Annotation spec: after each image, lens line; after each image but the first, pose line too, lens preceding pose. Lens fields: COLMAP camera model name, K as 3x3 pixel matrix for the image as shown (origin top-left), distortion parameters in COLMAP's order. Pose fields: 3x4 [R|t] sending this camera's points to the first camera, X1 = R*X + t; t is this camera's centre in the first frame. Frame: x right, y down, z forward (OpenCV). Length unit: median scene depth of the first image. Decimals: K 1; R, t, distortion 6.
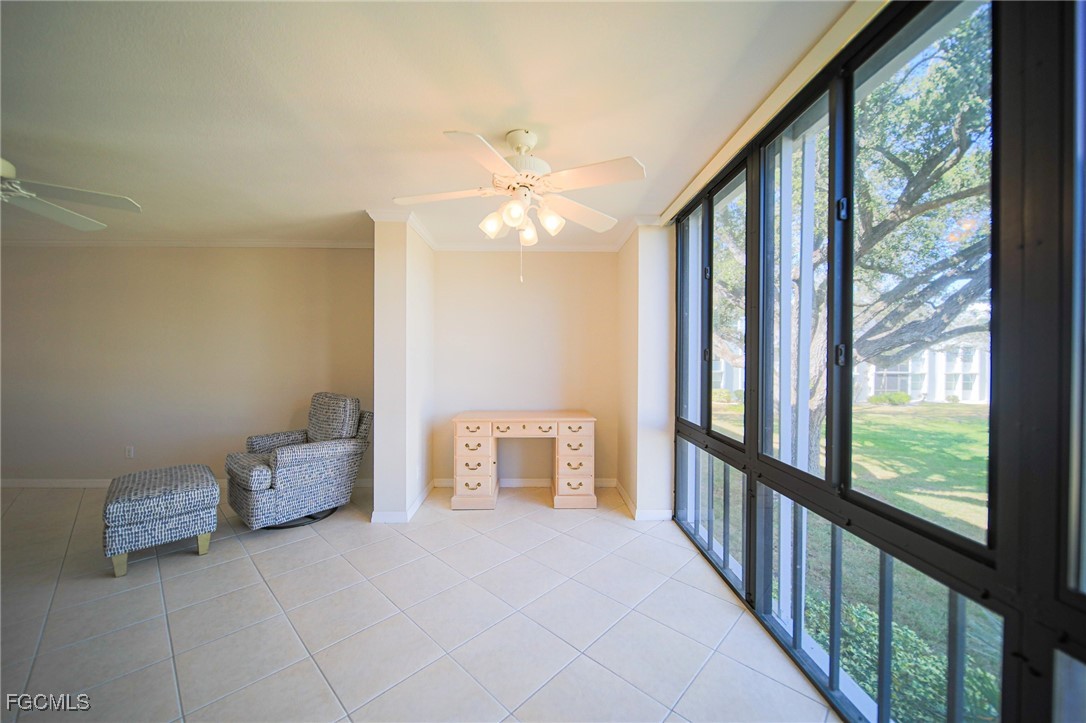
lens RADIAL K [[400.3, 0, 544.3], [0, 400.3, 357.9], [0, 0, 1]] dist [-0.006411, -0.000517]
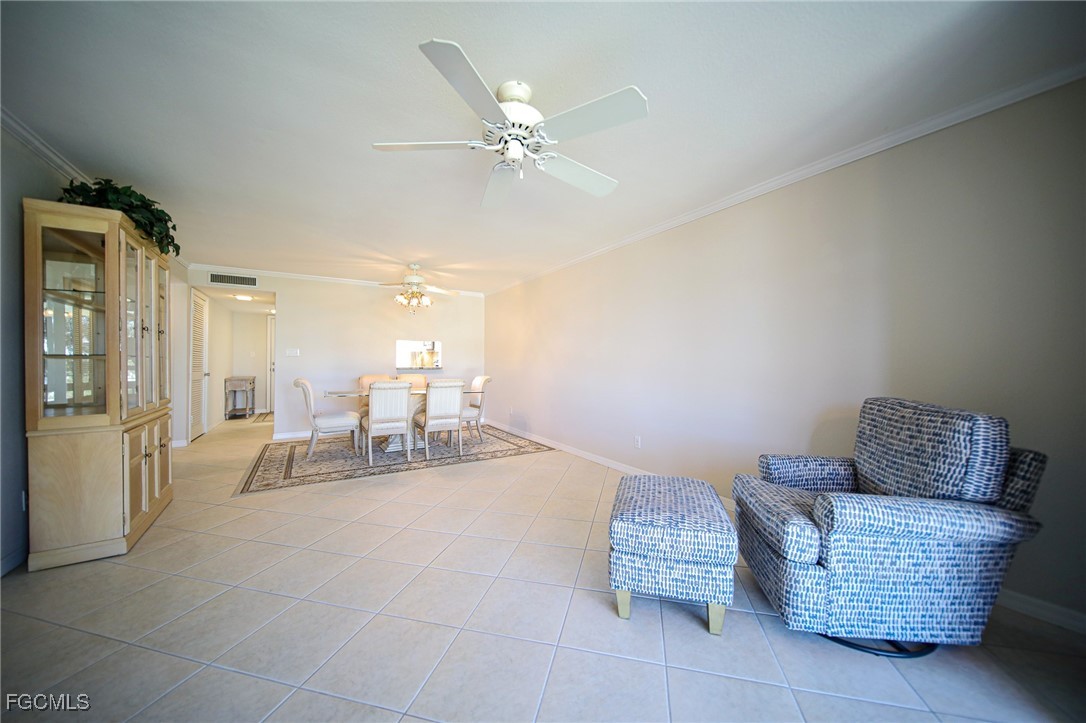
lens RADIAL K [[400.3, 0, 541.3], [0, 400.3, 363.0], [0, 0, 1]] dist [-0.006411, -0.000517]
pose [[0.496592, 0.001066, -0.867983, -0.412451], [-0.007544, 0.999967, -0.003088, 0.056889], [0.867951, 0.008081, 0.496584, 0.407682]]
